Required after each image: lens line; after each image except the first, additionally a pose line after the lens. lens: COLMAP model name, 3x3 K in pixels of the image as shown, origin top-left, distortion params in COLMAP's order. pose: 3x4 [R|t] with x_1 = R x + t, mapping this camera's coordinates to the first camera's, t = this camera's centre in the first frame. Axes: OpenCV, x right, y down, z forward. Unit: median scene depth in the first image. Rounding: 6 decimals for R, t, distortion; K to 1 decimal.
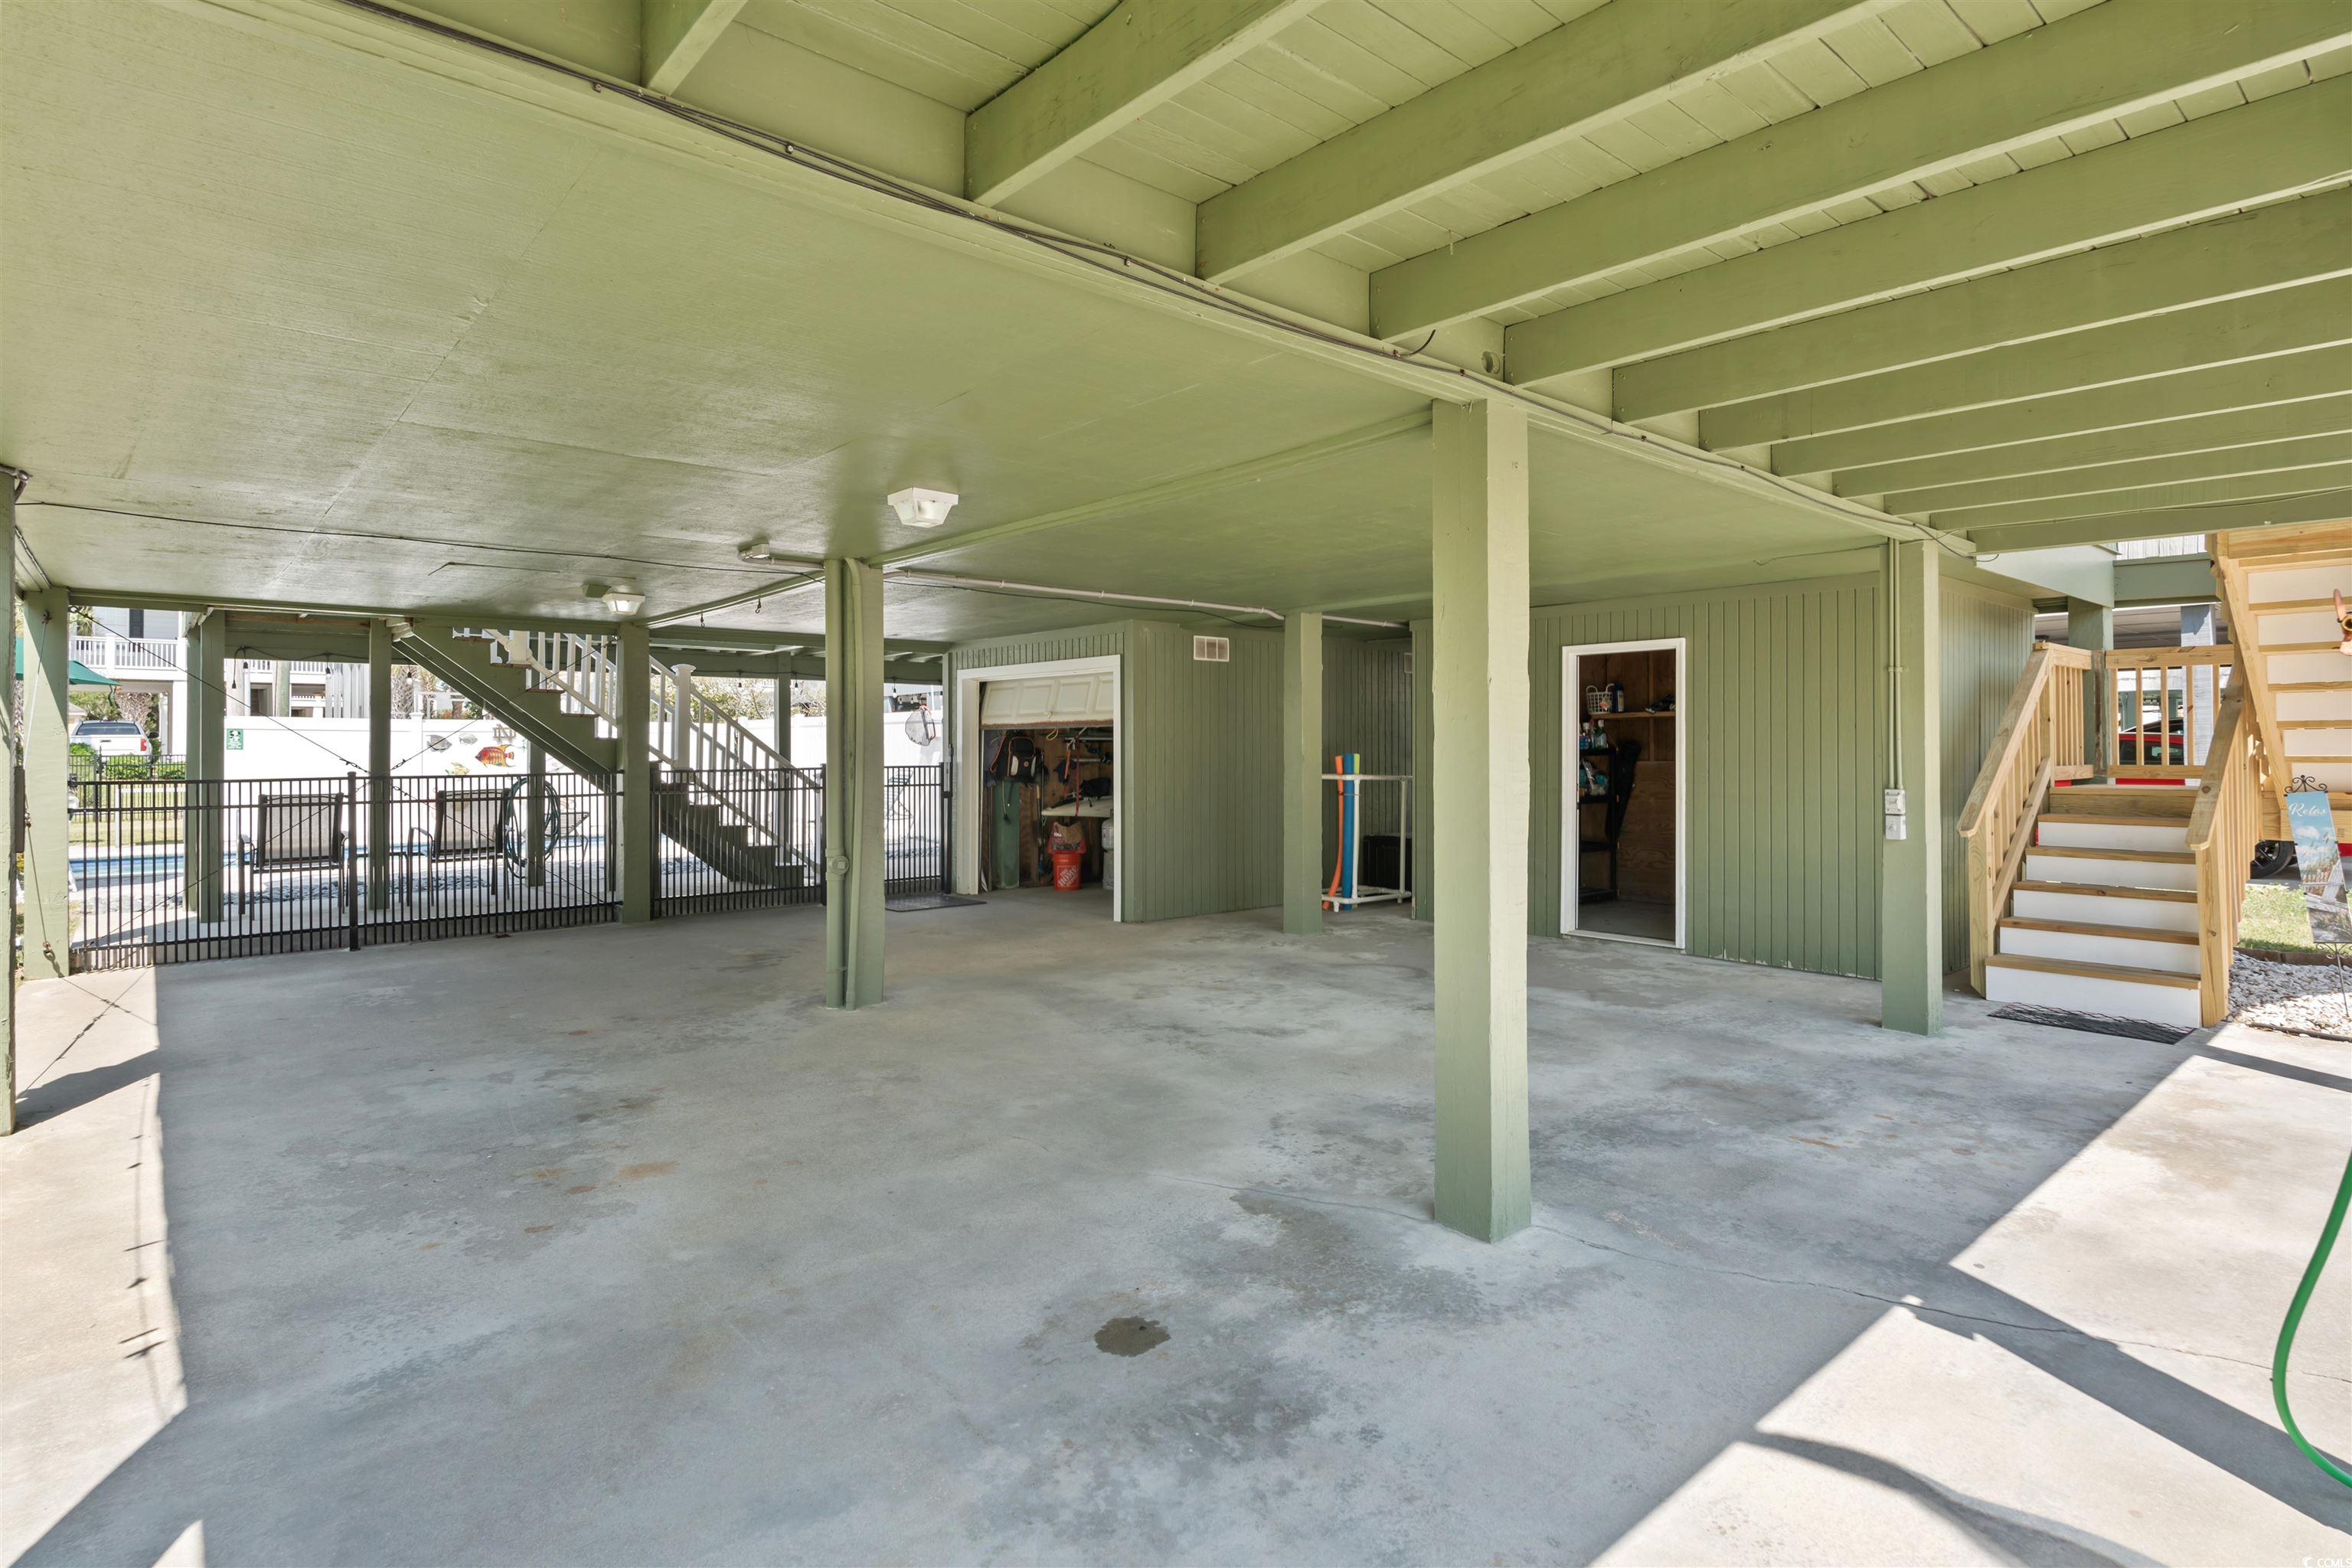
lens RADIAL K [[1189.2, 0, 1166.4], [0, 1189.2, 743.9], [0, 0, 1]] dist [0.002384, 0.000279]
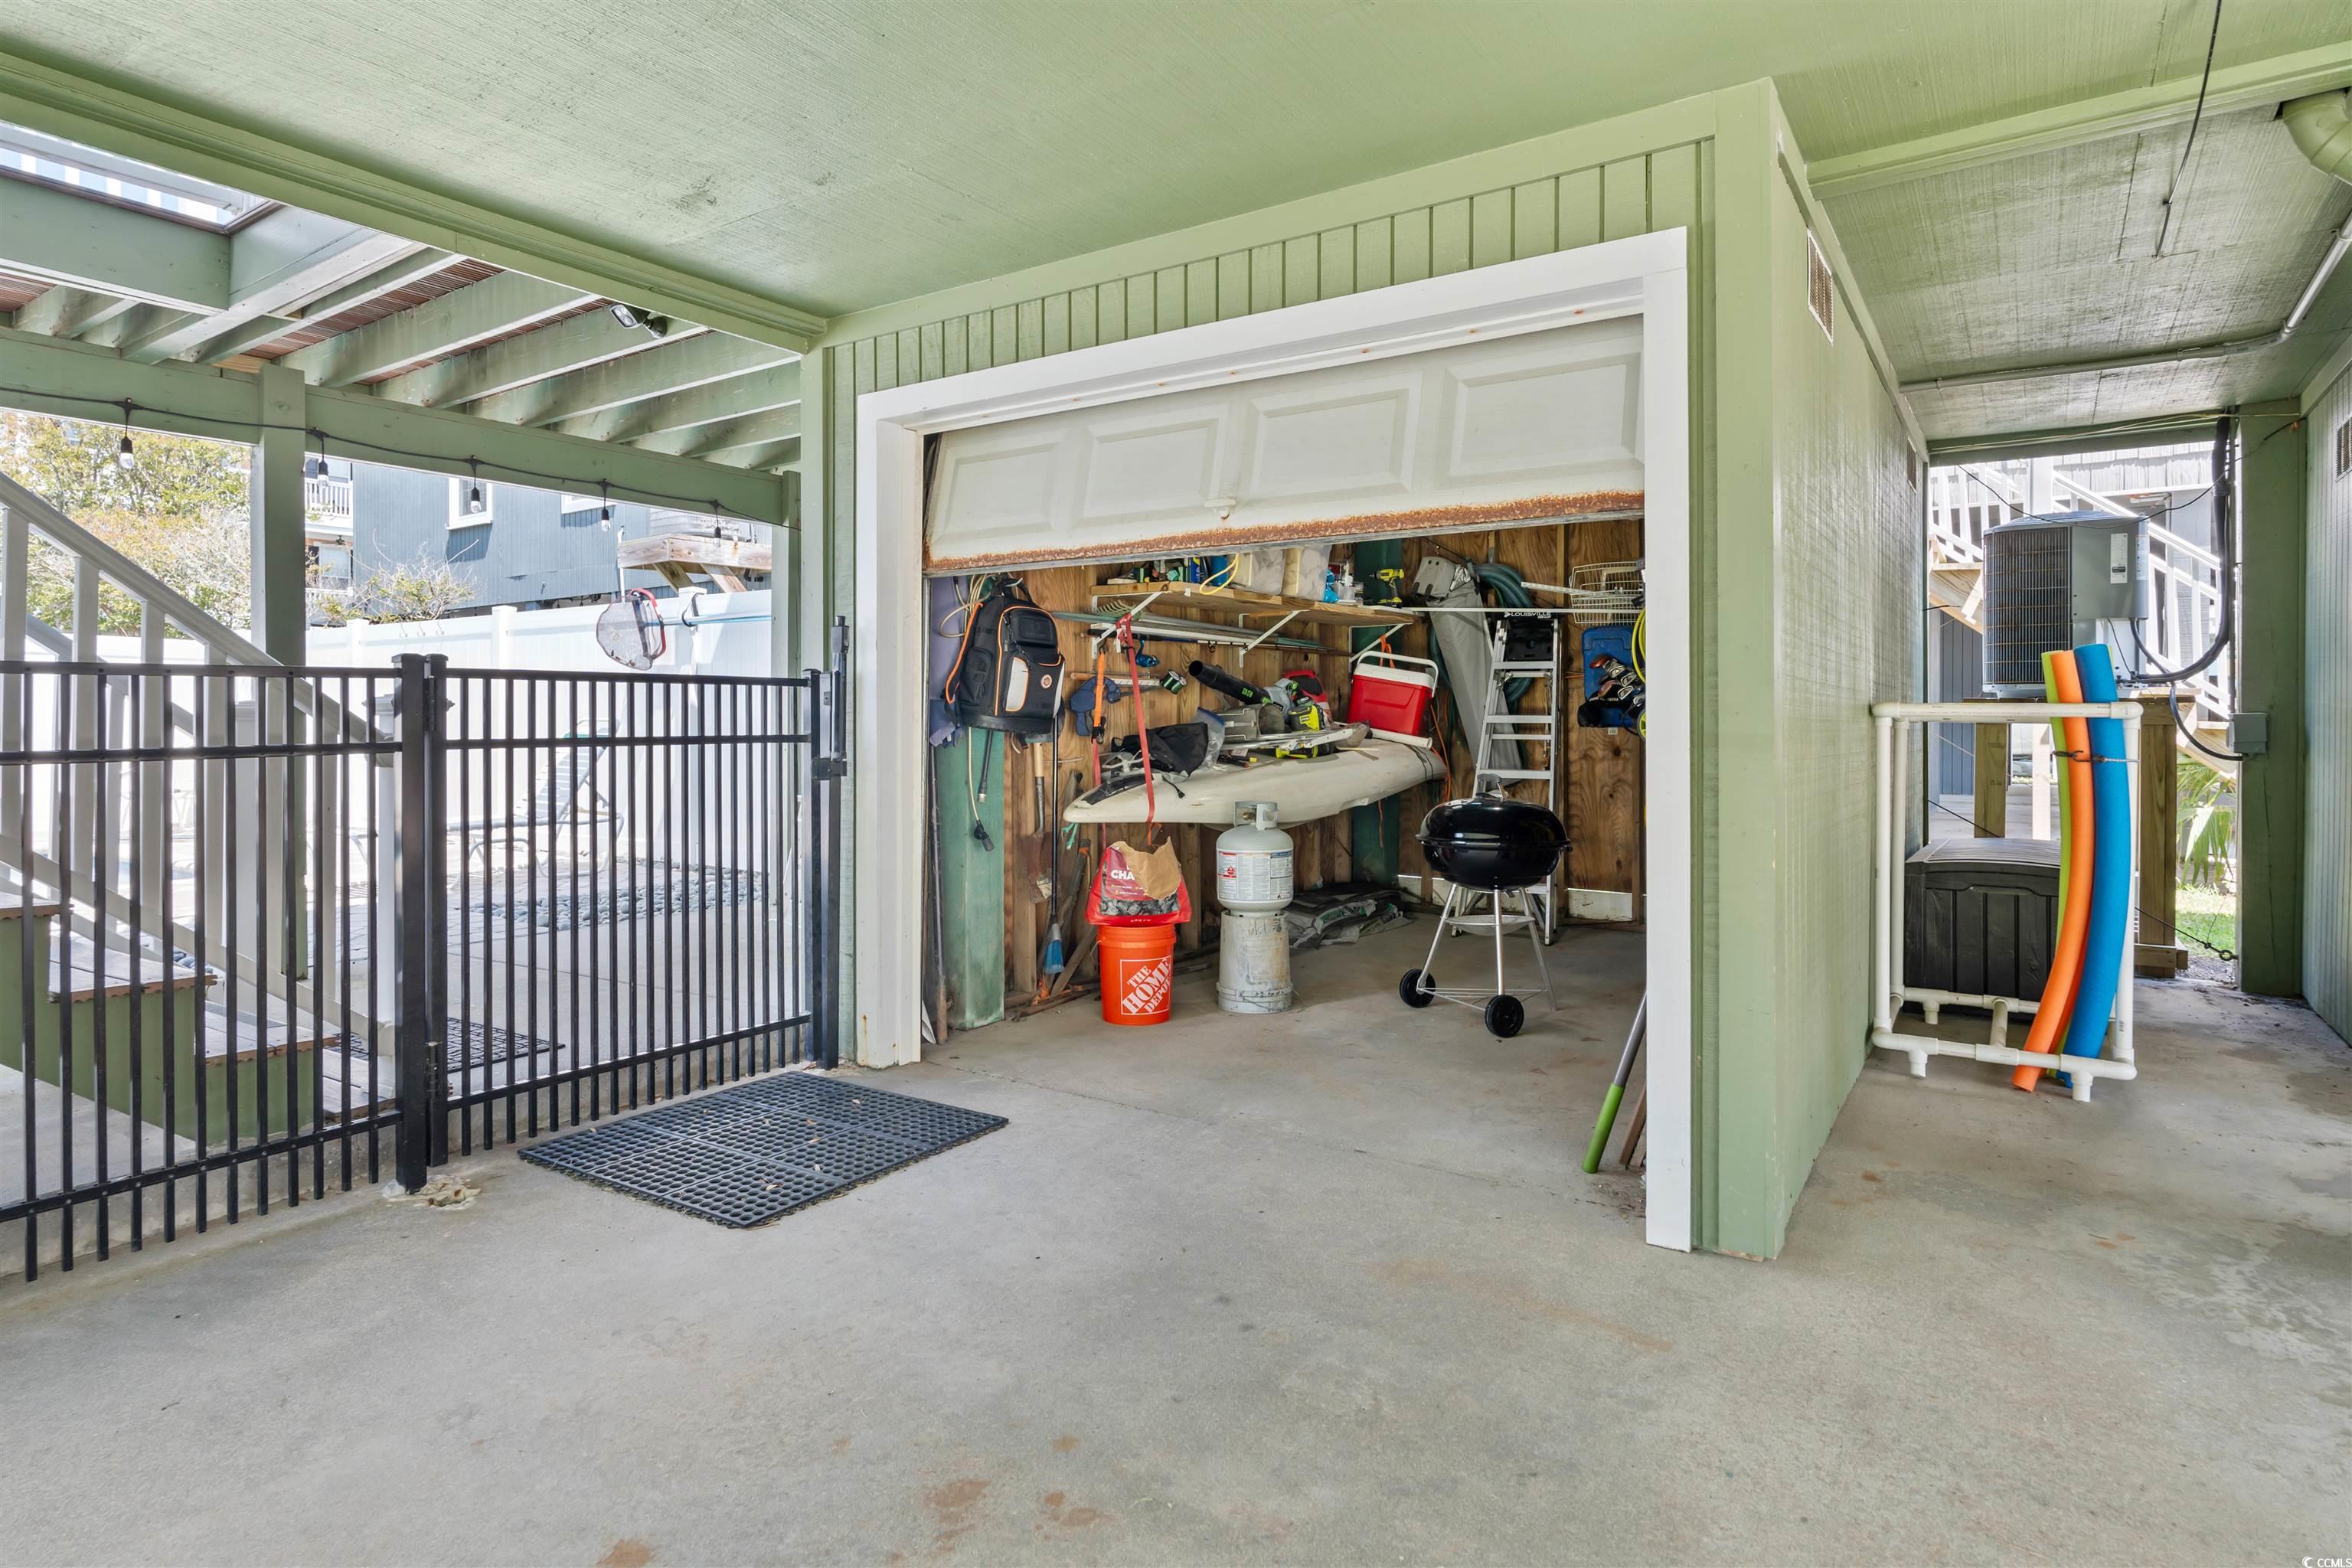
lens RADIAL K [[1267.9, 0, 1173.2], [0, 1267.9, 717.5], [0, 0, 1]] dist [-0.002064, -0.000424]
pose [[0.966344, 0.001547, 0.257248, -0.176862], [-0.004032, 0.999950, 0.009135, 0.024122], [-0.257221, -0.009865, 0.966302, 0.615858]]
